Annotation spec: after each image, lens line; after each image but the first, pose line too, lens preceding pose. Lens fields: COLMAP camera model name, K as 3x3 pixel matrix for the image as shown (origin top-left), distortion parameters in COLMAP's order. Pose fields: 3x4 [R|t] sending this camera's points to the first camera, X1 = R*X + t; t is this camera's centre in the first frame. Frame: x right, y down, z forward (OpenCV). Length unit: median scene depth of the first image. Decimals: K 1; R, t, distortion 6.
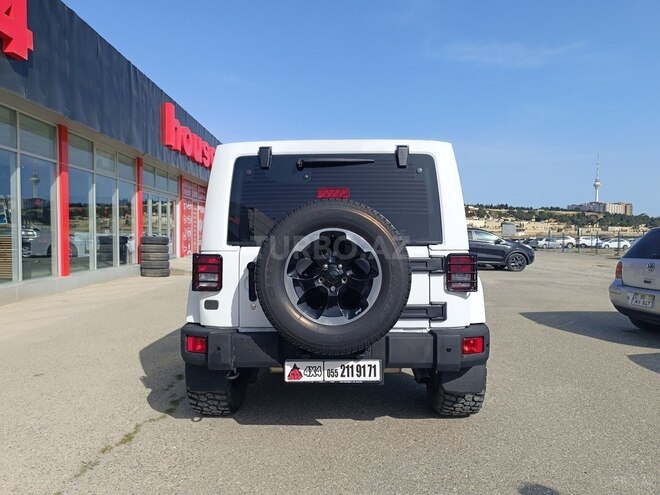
lens RADIAL K [[448.4, 0, 331.6], [0, 448.4, 250.3], [0, 0, 1]] dist [0.036486, -0.034229]
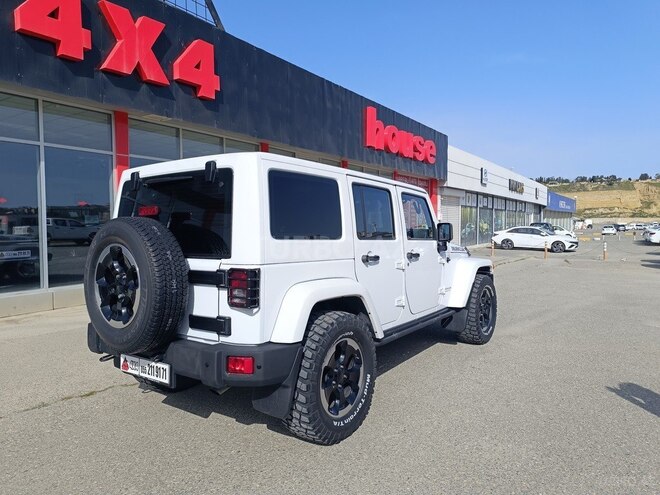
lens RADIAL K [[447.6, 0, 337.6], [0, 447.6, 243.2], [0, 0, 1]] dist [0.039731, -0.037212]
pose [[0.830962, 0.011250, -0.556215, 0.967604], [-0.006023, 0.999919, 0.011226, -0.057117], [0.556297, -0.005978, 0.830962, 0.308304]]
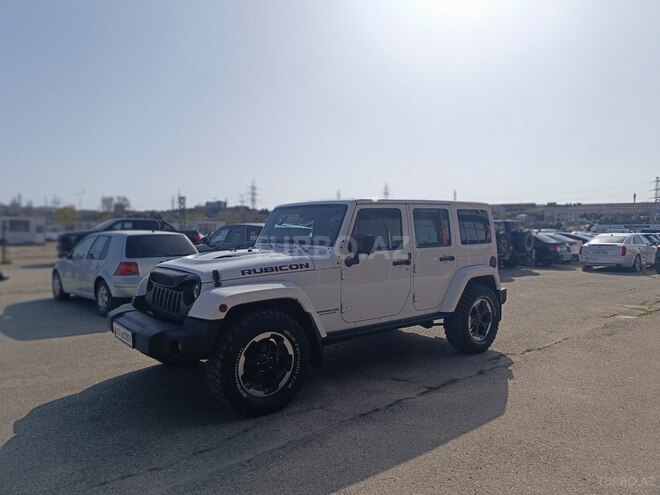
lens RADIAL K [[450.1, 0, 330.0], [0, 450.1, 247.5], [0, 0, 1]] dist [0.036640, -0.040115]
pose [[-0.652435, -0.021670, 0.757535, -1.447530], [0.016842, 0.998930, 0.043081, -0.137586], [-0.757657, 0.040866, -0.651372, 3.092766]]
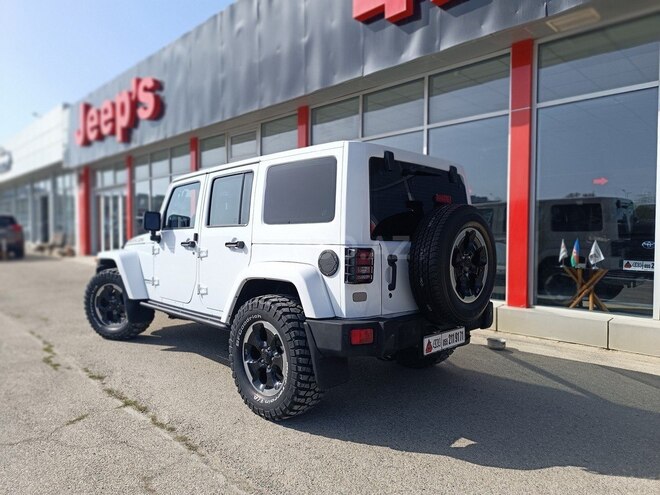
lens RADIAL K [[450.1, 0, 330.0], [0, 450.1, 247.5], [0, 0, 1]] dist [0.036640, -0.040115]
pose [[-0.720497, 0.012823, -0.693340, -0.045323], [-0.034614, 0.997918, 0.054426, -0.093834], [0.692594, 0.063213, -0.718553, 3.077522]]
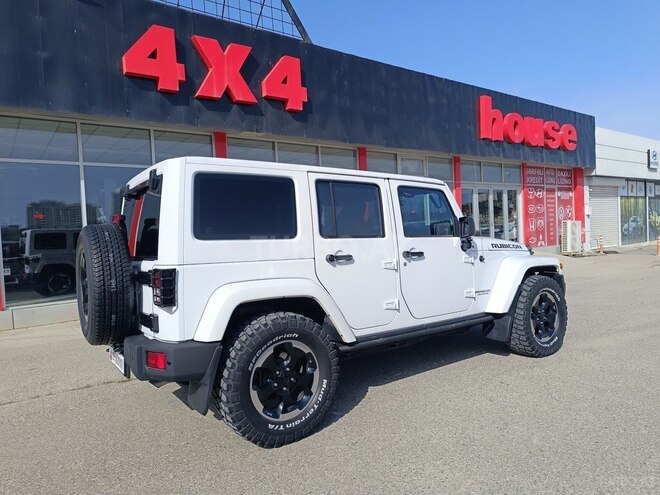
lens RADIAL K [[447.6, 0, 333.9], [0, 447.6, 248.9], [0, 0, 1]] dist [0.043906, -0.045370]
pose [[0.597428, -0.006018, -0.801900, 1.298568], [0.024823, 0.999631, 0.010991, -0.037275], [0.801538, -0.026472, 0.597357, 0.690904]]
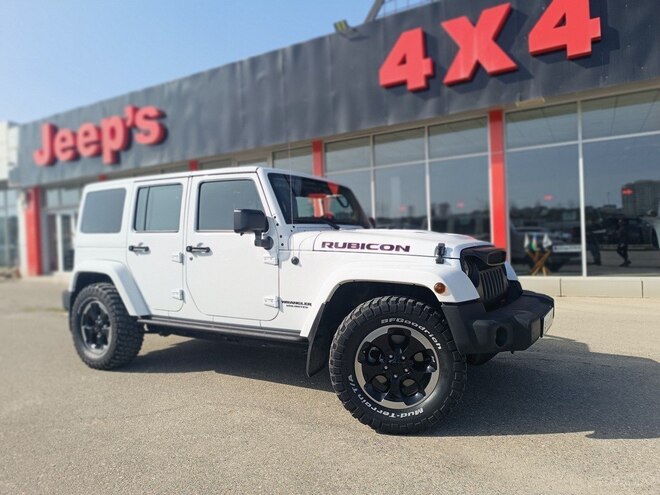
lens RADIAL K [[450.1, 0, 330.0], [0, 450.1, 247.5], [0, 0, 1]] dist [0.036640, -0.040115]
pose [[-0.502506, 0.021924, -0.864296, 1.341981], [0.003649, 0.999723, 0.023238, -0.036051], [0.864566, 0.008523, -0.502447, 2.761578]]
